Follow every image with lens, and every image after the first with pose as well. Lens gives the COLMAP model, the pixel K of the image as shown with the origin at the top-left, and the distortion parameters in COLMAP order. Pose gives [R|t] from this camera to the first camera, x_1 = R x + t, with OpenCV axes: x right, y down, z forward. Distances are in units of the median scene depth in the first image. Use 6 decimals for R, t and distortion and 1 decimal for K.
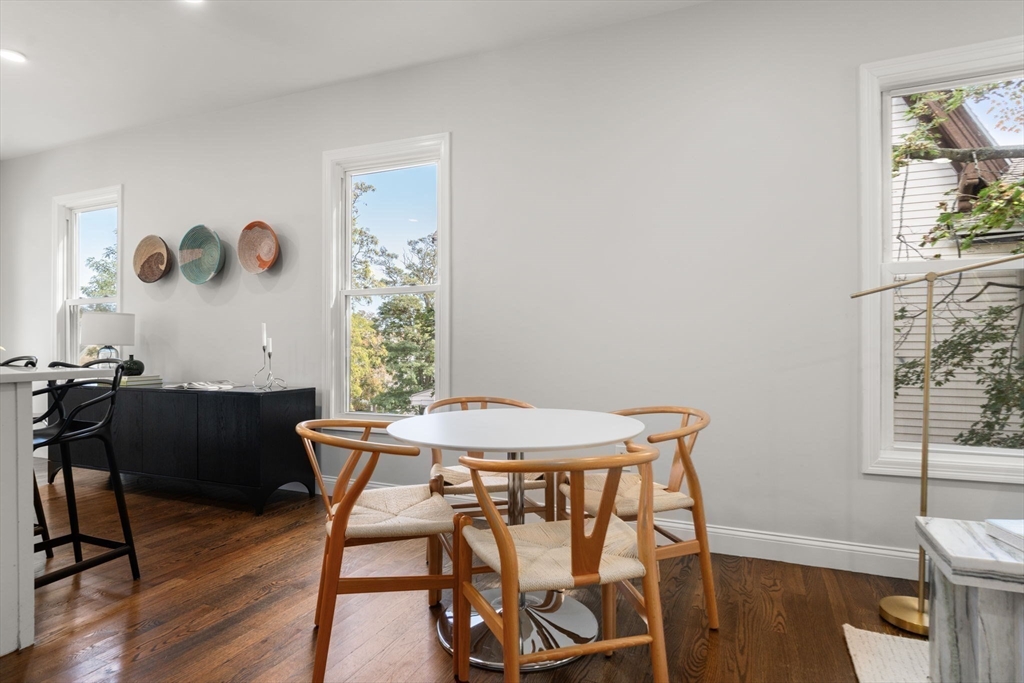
lens RADIAL K [[575.4, 0, 512.0], [0, 575.4, 341.5], [0, 0, 1]] dist [0.000537, 0.001715]
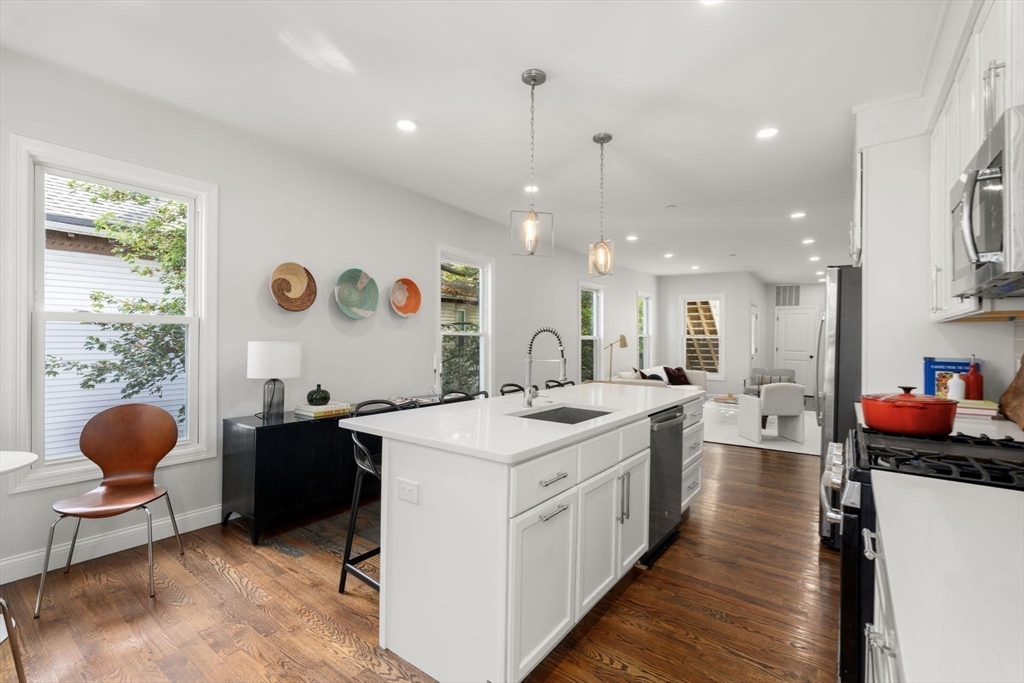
lens RADIAL K [[451.0, 0, 512.0], [0, 451.0, 341.5], [0, 0, 1]] dist [-0.001520, -0.000074]
pose [[0.227383, 0.008411, 0.973769, -1.383917], [-0.014951, 0.999875, -0.005145, -0.055004], [-0.973691, -0.013389, 0.227480, 0.491828]]
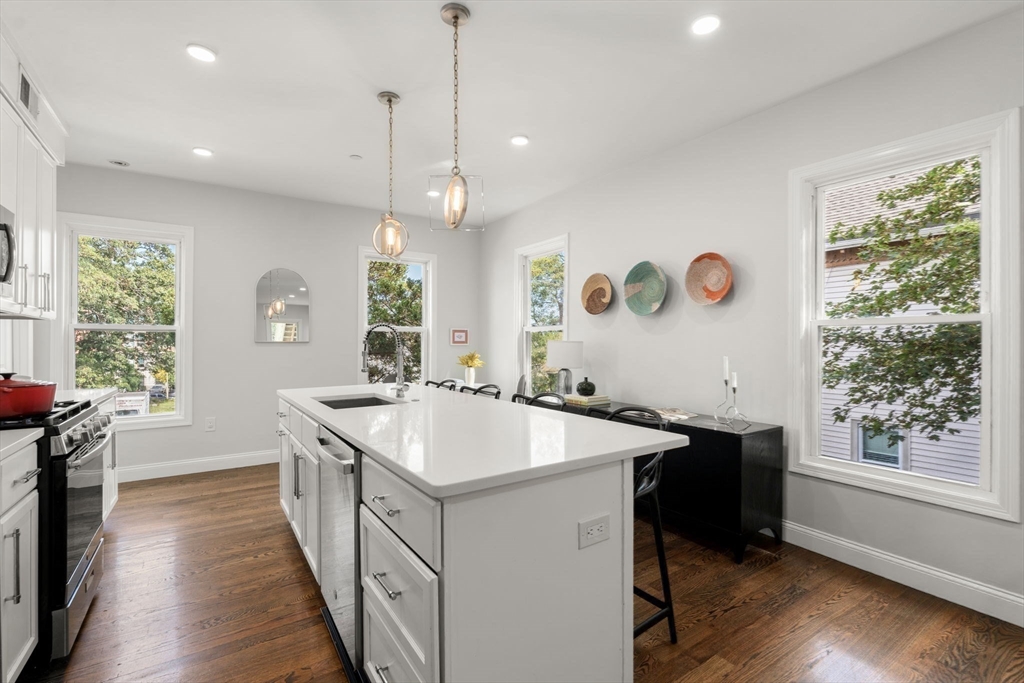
lens RADIAL K [[459.8, 0, 512.0], [0, 459.8, 341.5], [0, 0, 1]] dist [-0.000369, 0.000204]
pose [[0.841982, 0.004129, -0.539490, -0.287282], [-0.000950, 0.999981, 0.006171, -0.056245], [0.539505, -0.004684, 0.841970, 0.132254]]
